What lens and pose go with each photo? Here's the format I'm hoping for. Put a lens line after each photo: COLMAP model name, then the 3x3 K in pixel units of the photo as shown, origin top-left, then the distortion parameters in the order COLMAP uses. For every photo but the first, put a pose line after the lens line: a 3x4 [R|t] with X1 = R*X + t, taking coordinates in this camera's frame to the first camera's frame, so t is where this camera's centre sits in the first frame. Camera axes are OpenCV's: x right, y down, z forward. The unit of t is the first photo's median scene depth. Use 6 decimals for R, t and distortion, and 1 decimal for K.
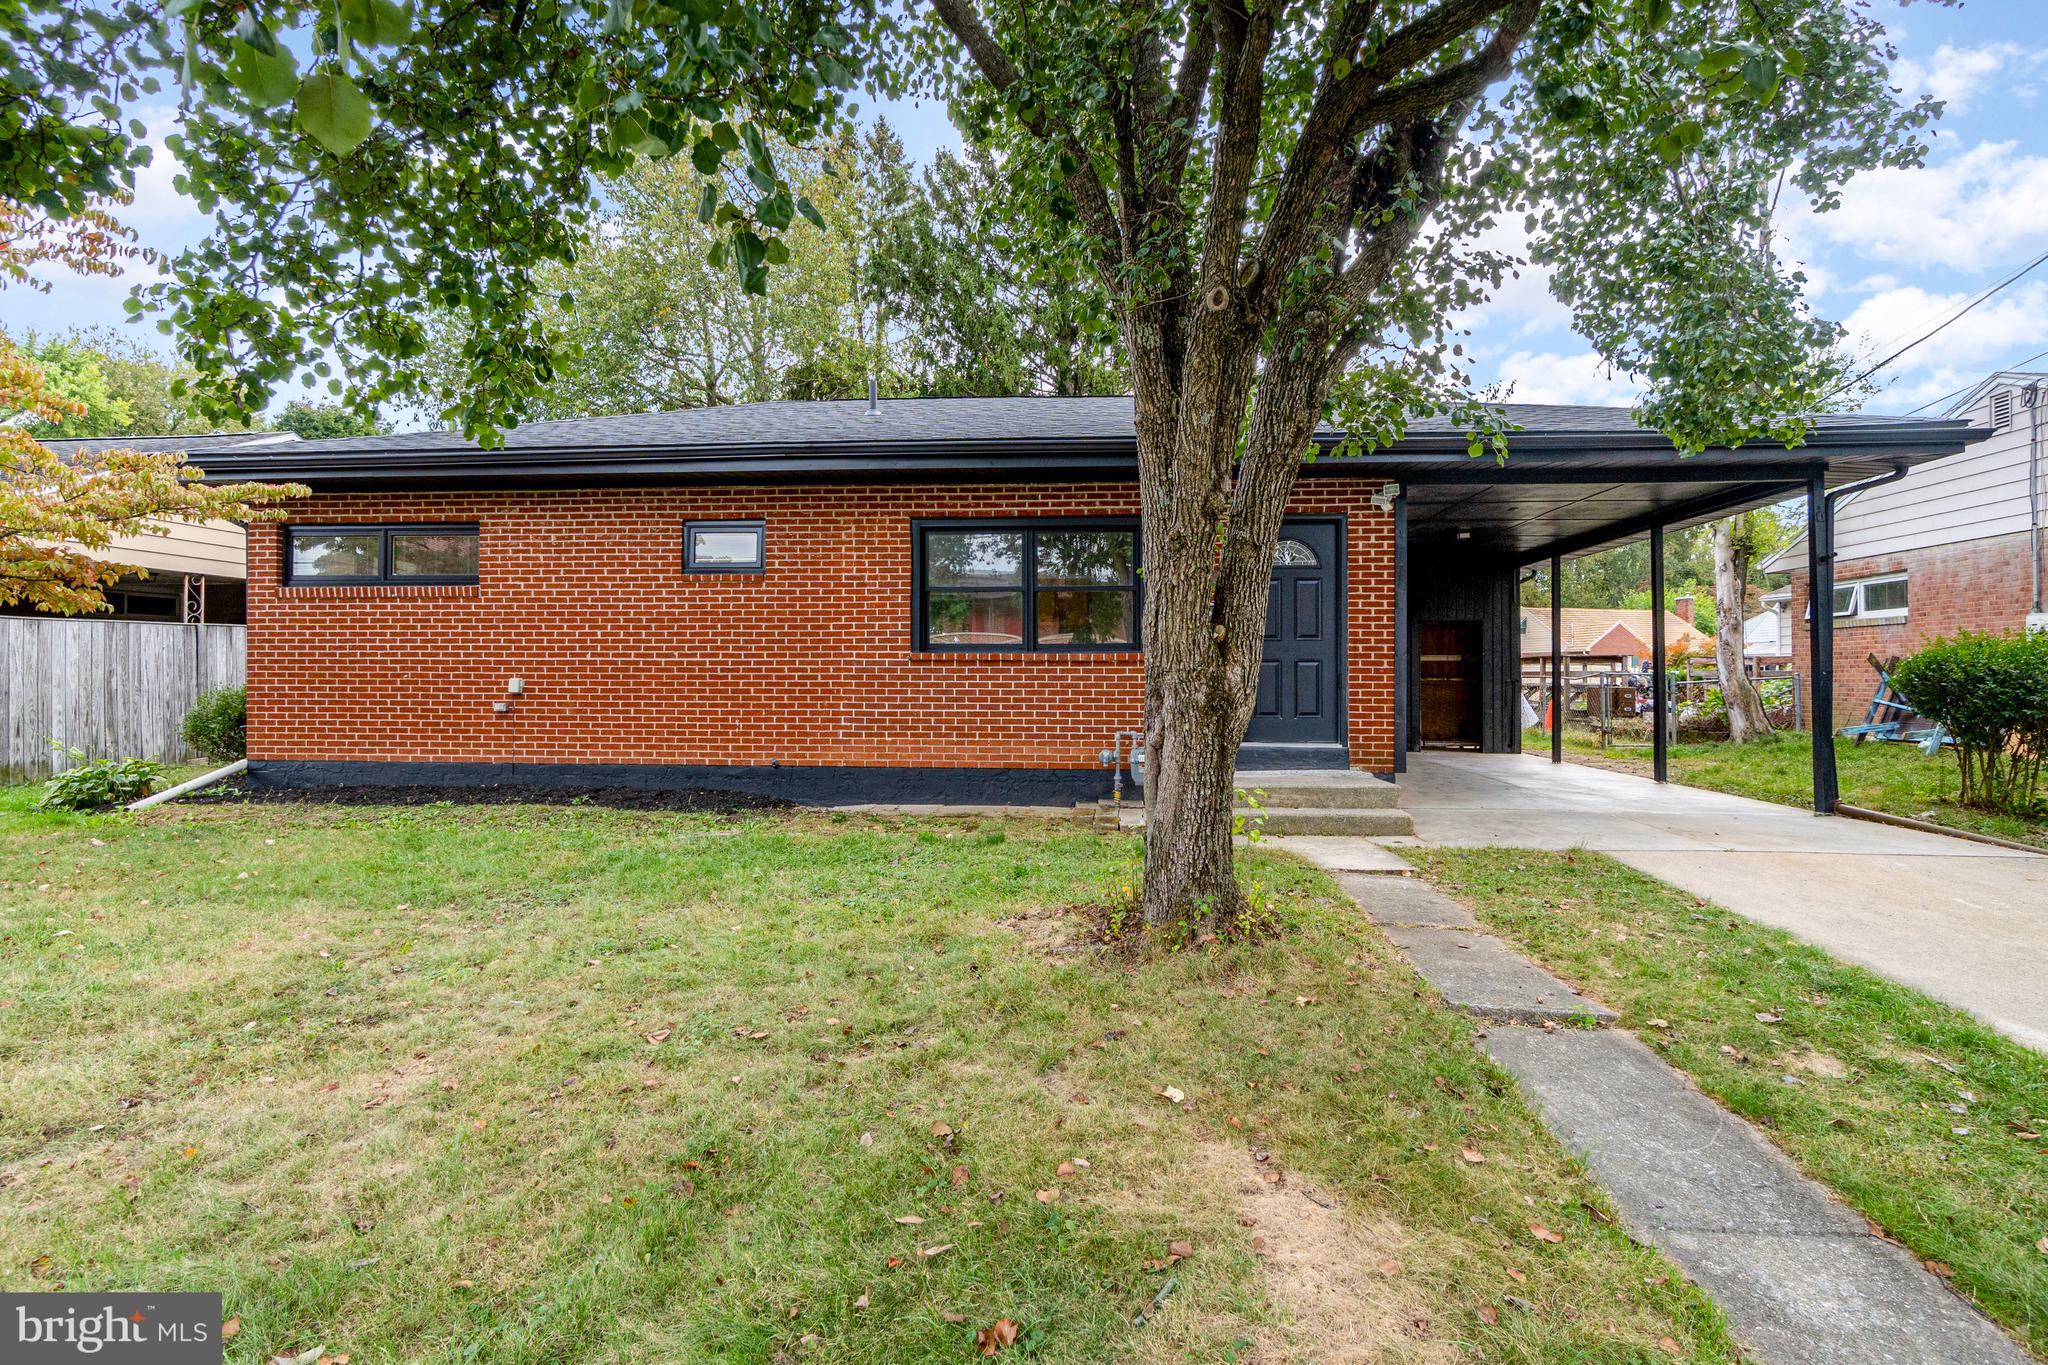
lens RADIAL K [[896.6, 0, 1025.4], [0, 896.6, 671.8], [0, 0, 1]] dist [0.015586, 0.000621]
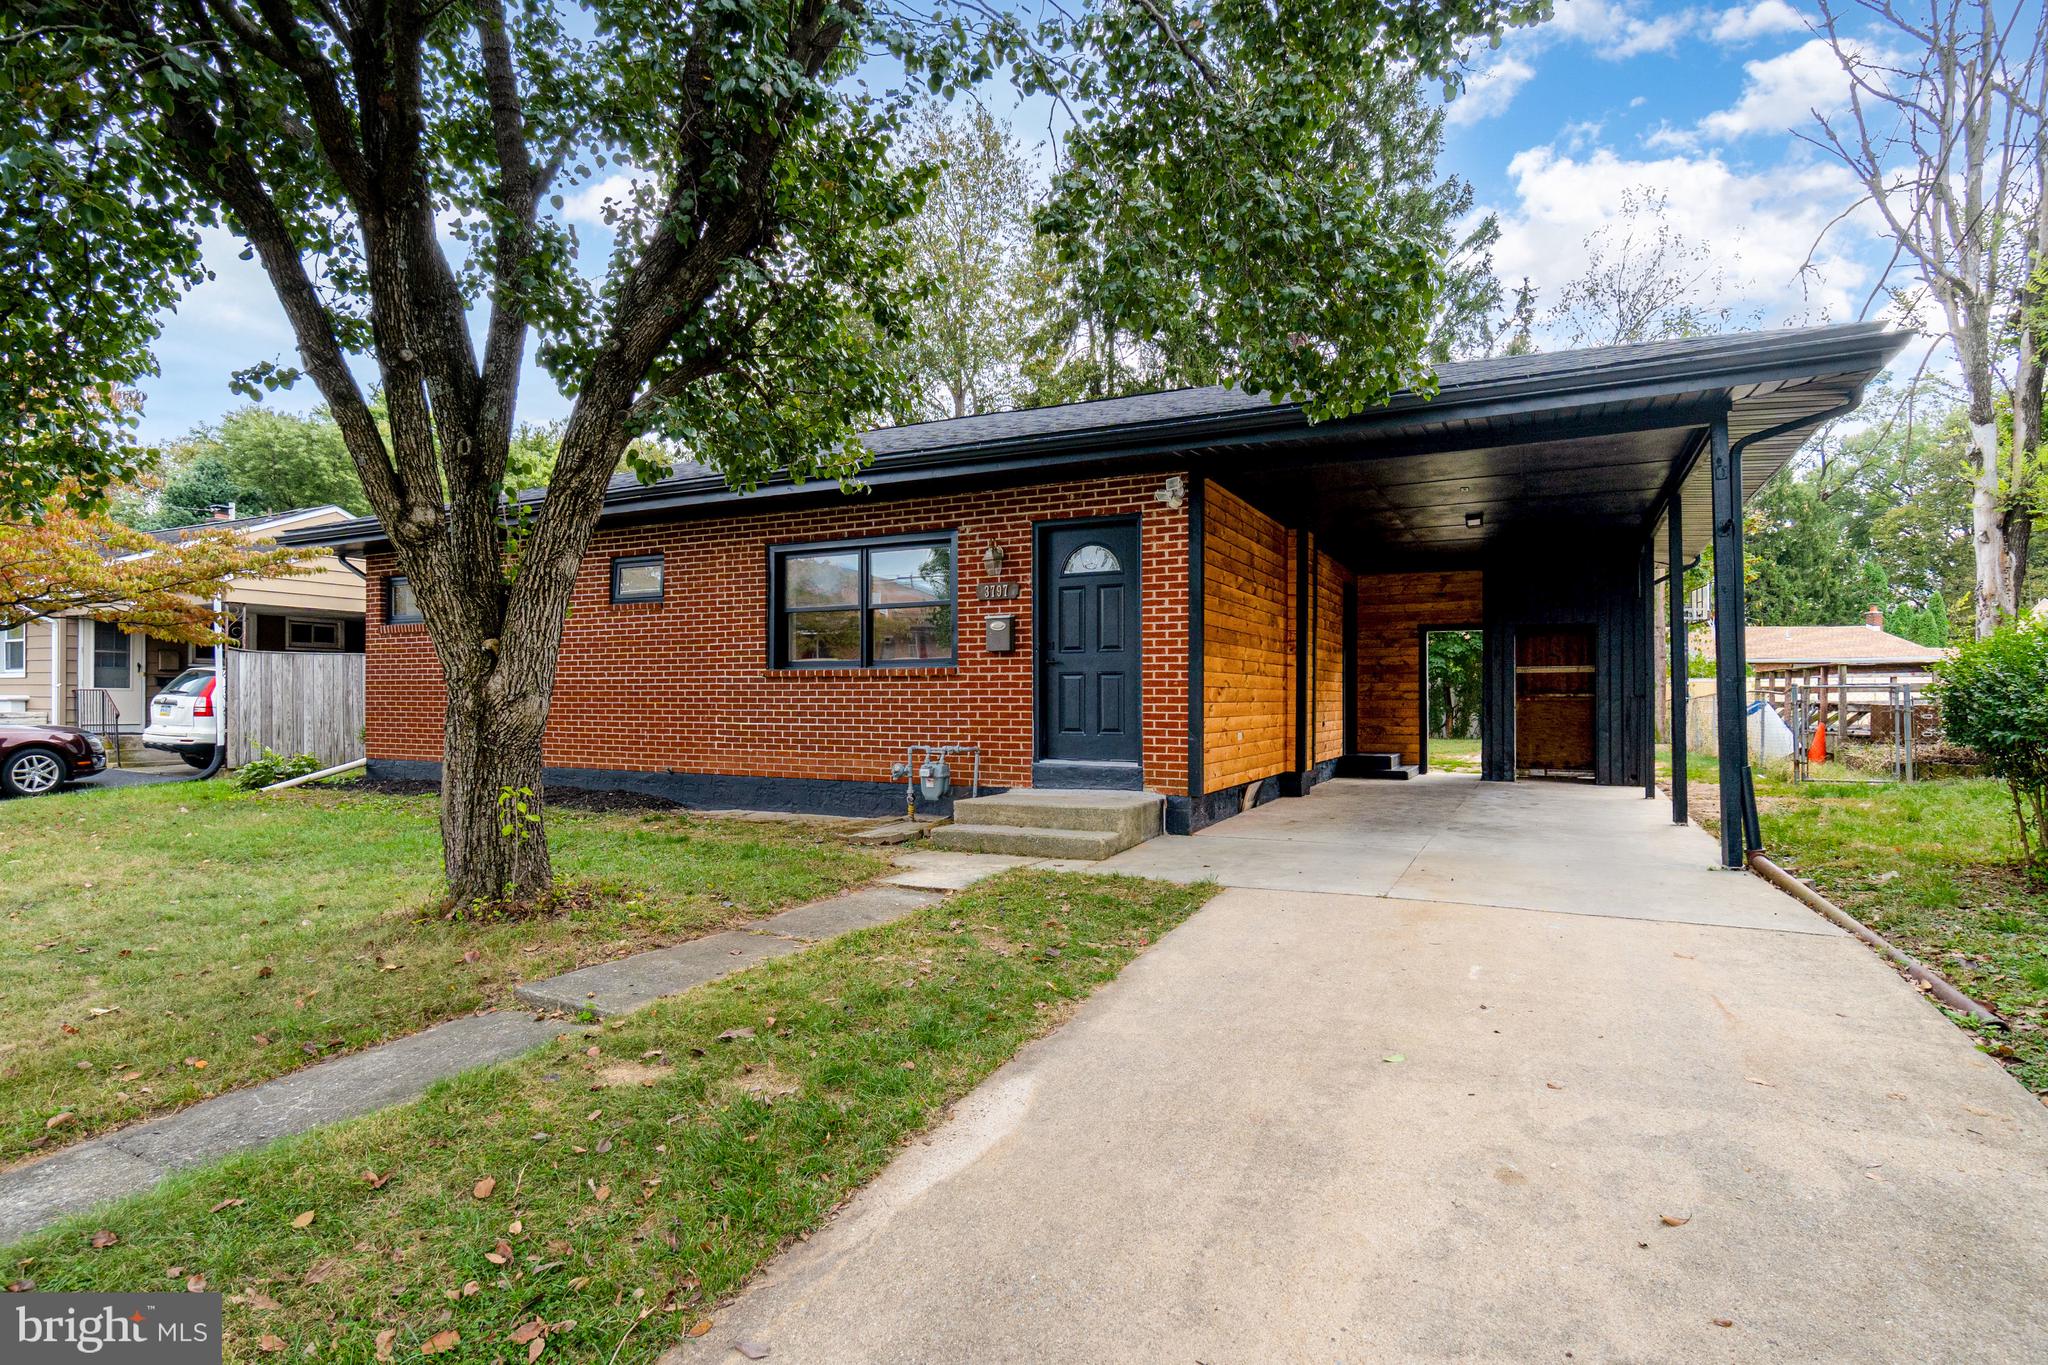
lens RADIAL K [[896.6, 0, 1016.0], [0, 896.6, 694.6], [0, 0, 1]] dist [0.015586, 0.000621]
pose [[0.940738, -0.003134, -0.339121, 0.548272], [0.004181, 0.999988, 0.002358, 0.007430], [0.339110, -0.003636, 0.940740, 0.091217]]
